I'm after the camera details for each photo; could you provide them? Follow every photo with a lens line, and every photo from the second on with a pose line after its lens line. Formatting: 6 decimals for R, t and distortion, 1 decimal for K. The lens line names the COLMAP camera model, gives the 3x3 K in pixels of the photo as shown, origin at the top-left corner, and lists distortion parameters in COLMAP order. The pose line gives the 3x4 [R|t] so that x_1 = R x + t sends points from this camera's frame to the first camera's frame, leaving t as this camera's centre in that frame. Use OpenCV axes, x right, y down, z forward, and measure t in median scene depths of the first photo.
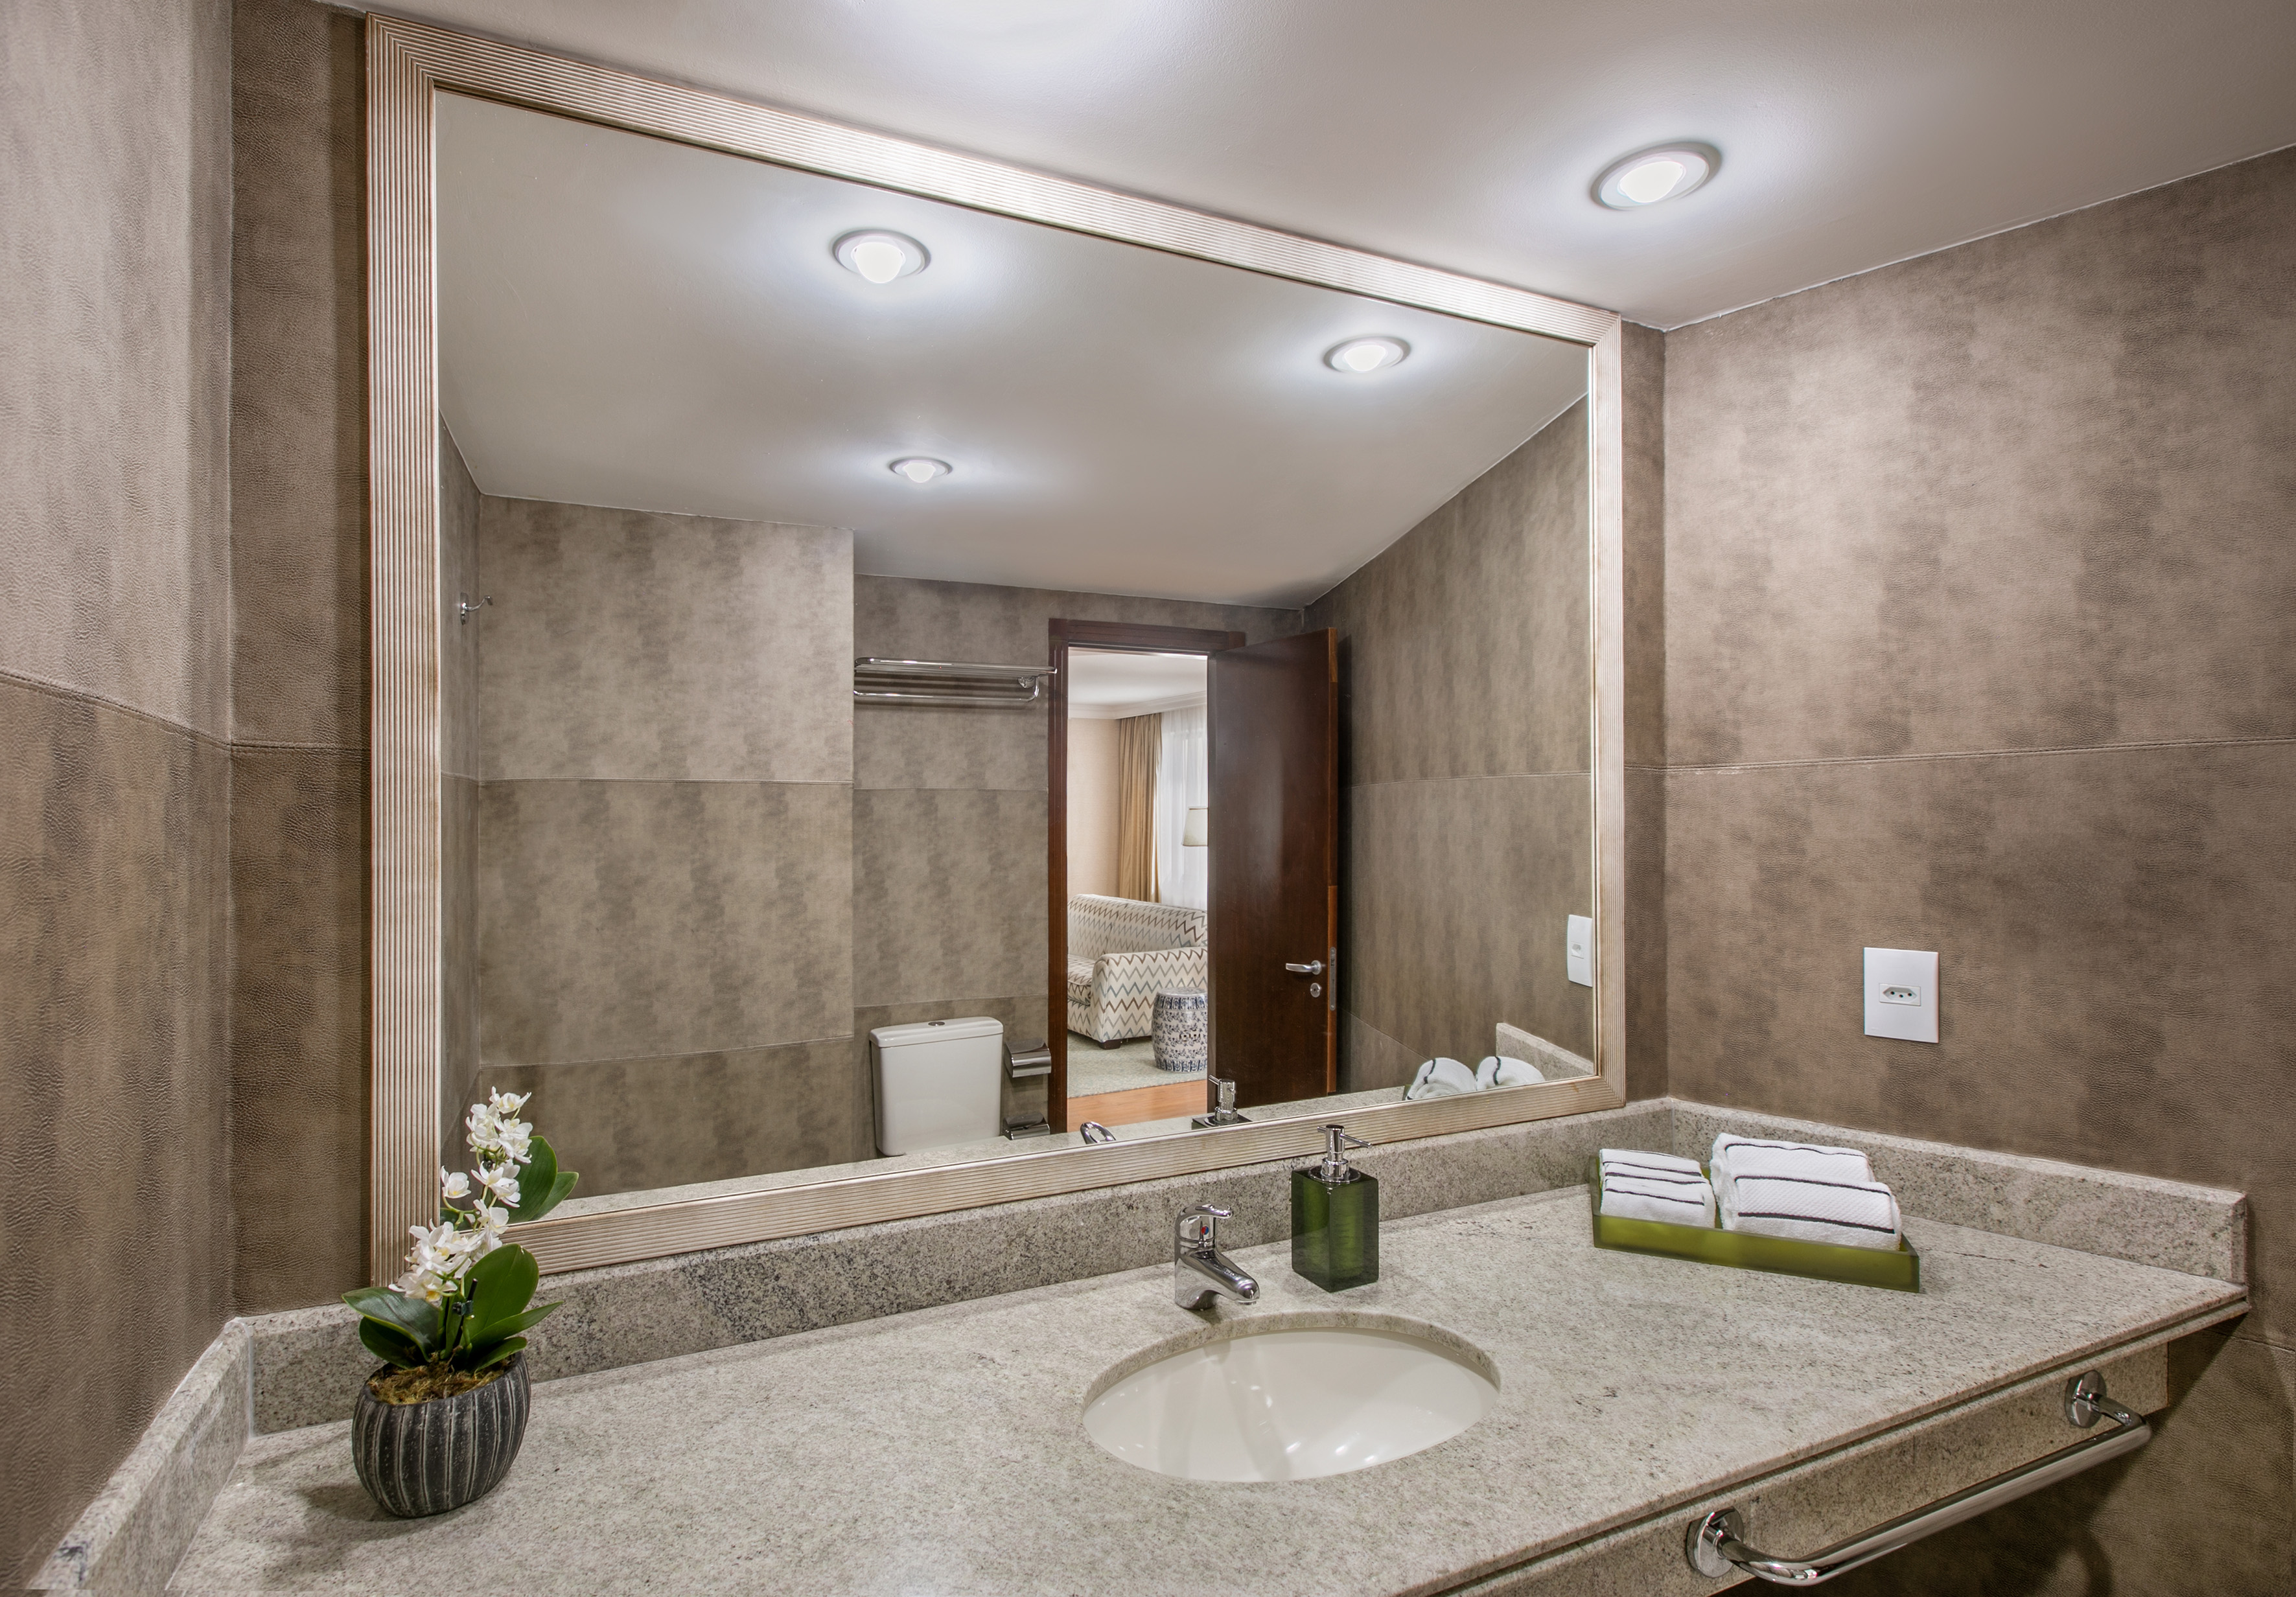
lens RADIAL K [[1087.6, 0, 1140.1], [0, 1087.6, 822.8], [0, 0, 1]] dist [-0.001608, -0.000064]
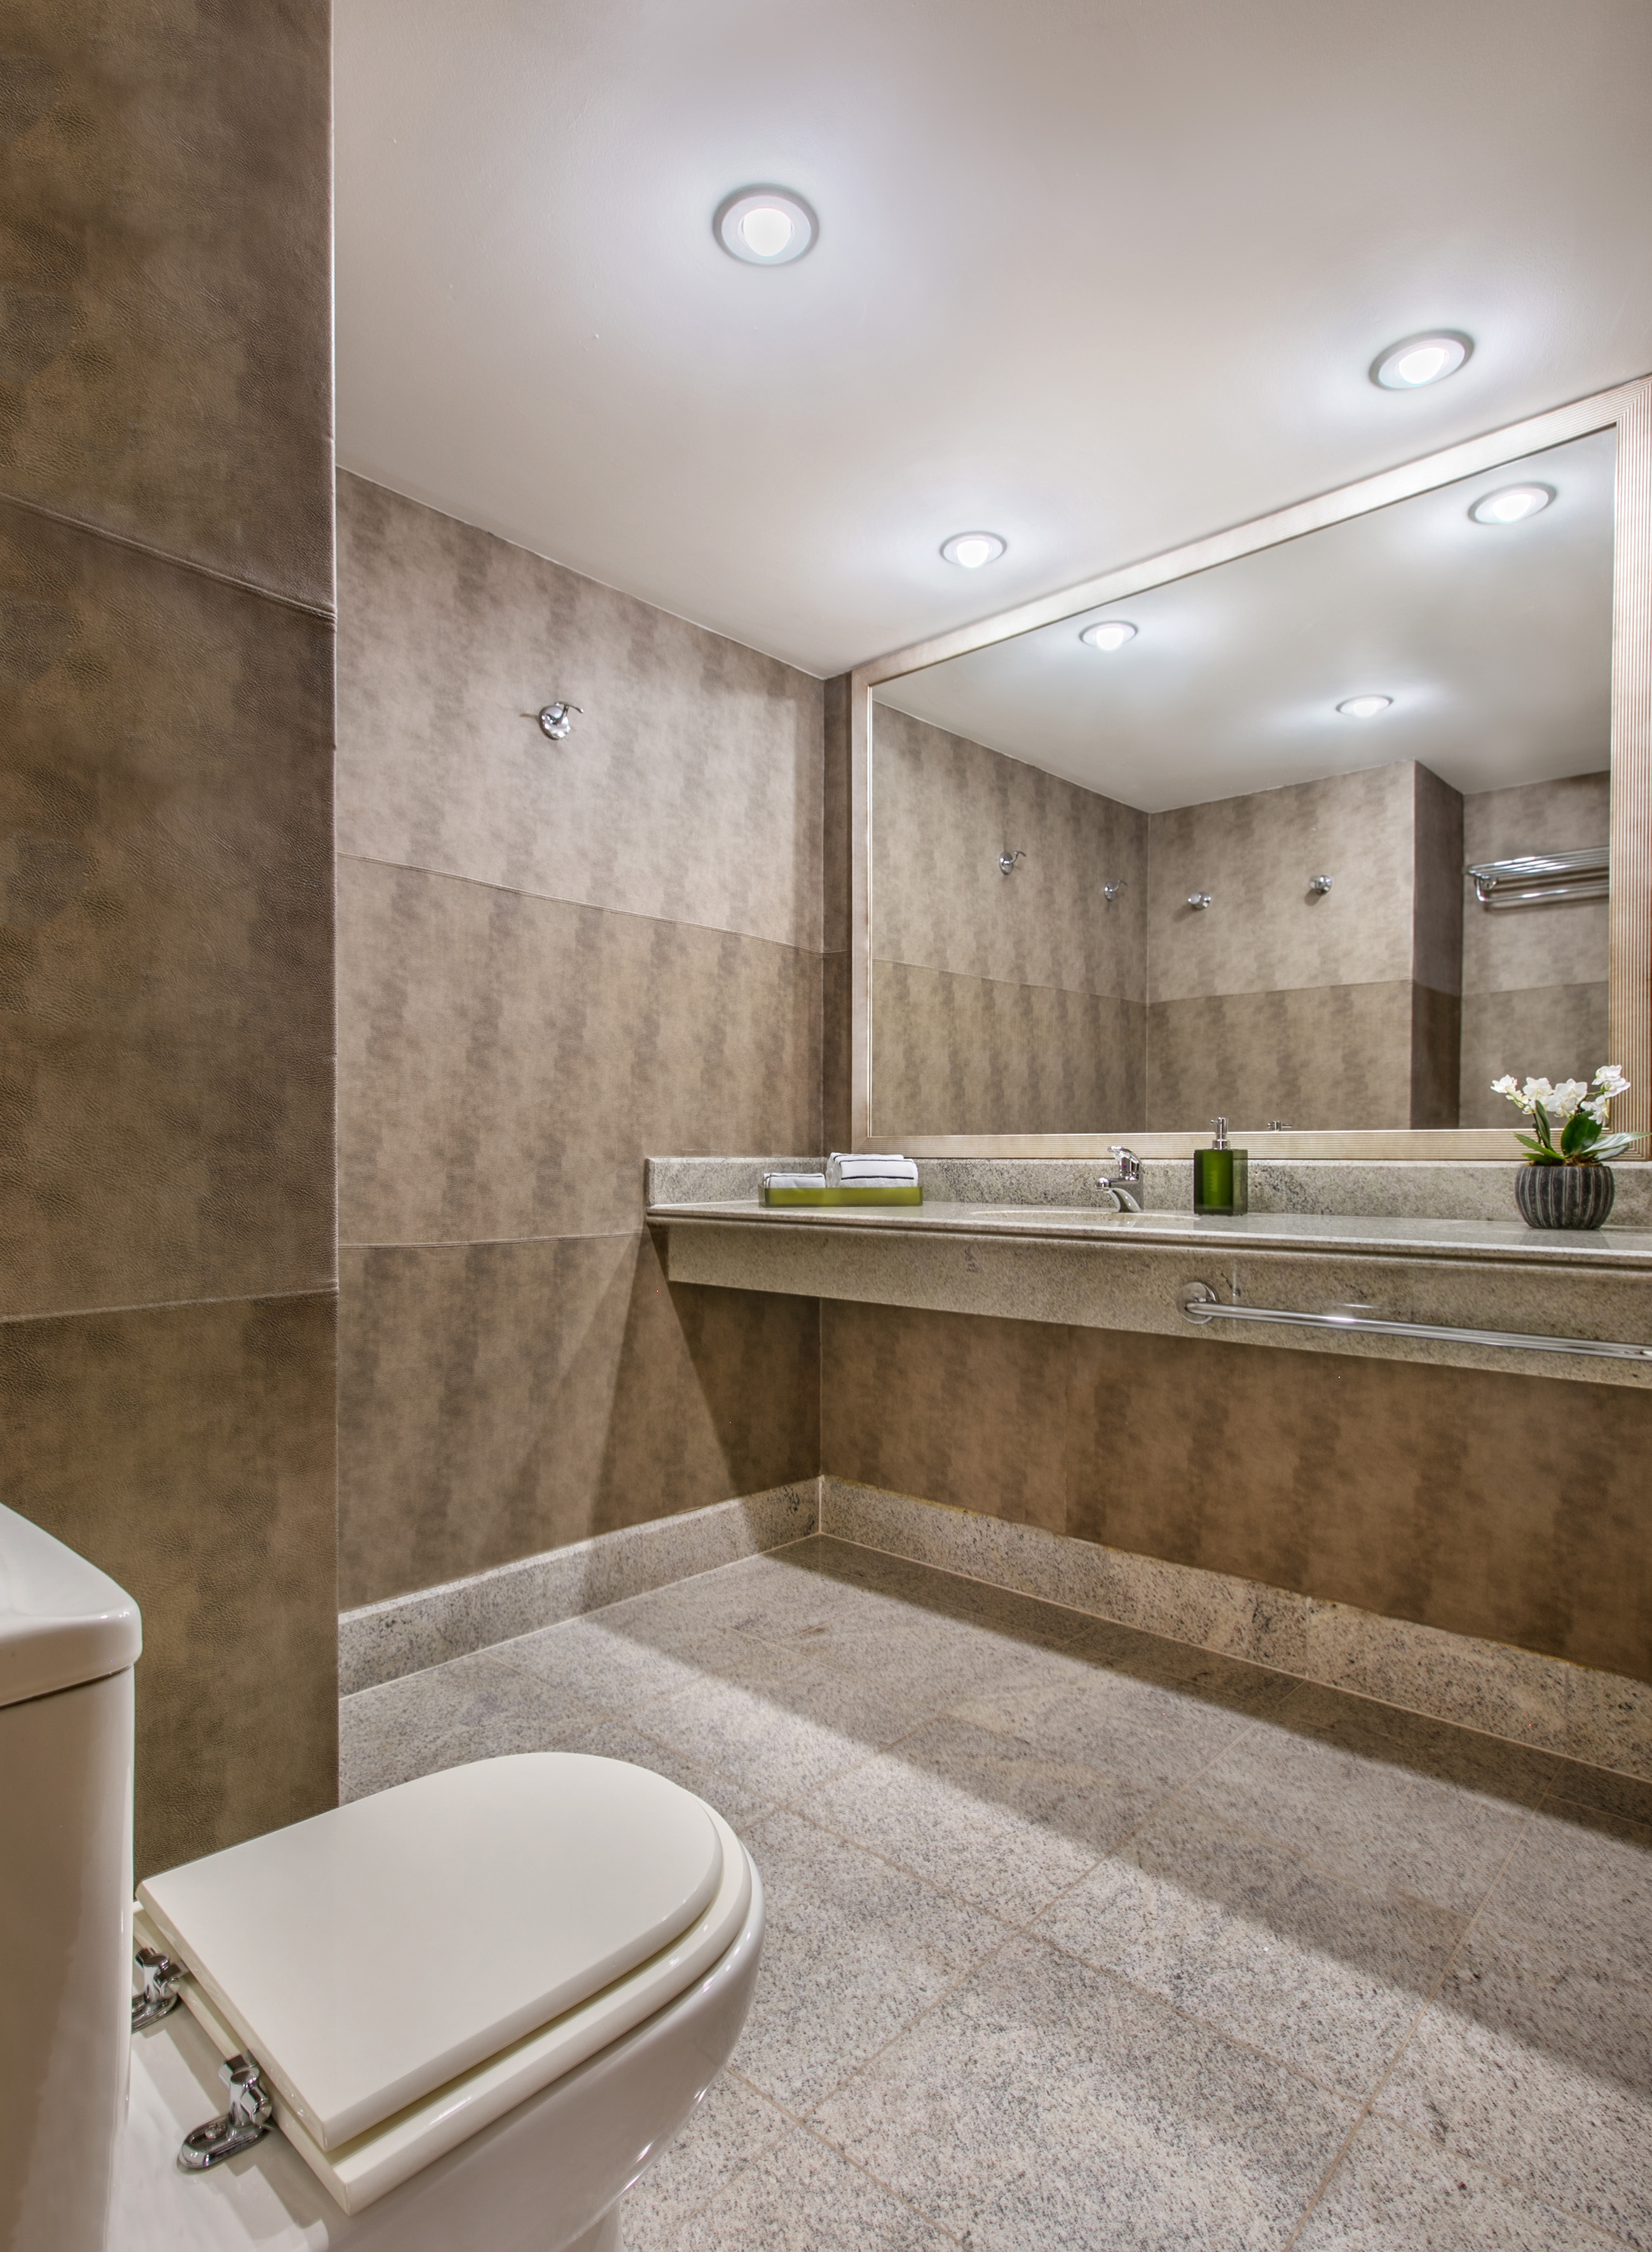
lens RADIAL K [[1187.7, 0, 819.3], [0, 1187.7, 1130.3], [0, 0, 1]] dist [-0.000896, 0.000023]
pose [[0.414825, -0.008082, -0.909865, 0.654588], [0.005567, 0.999964, -0.006344, 0.135570], [0.909884, -0.002434, 0.414856, -0.094036]]
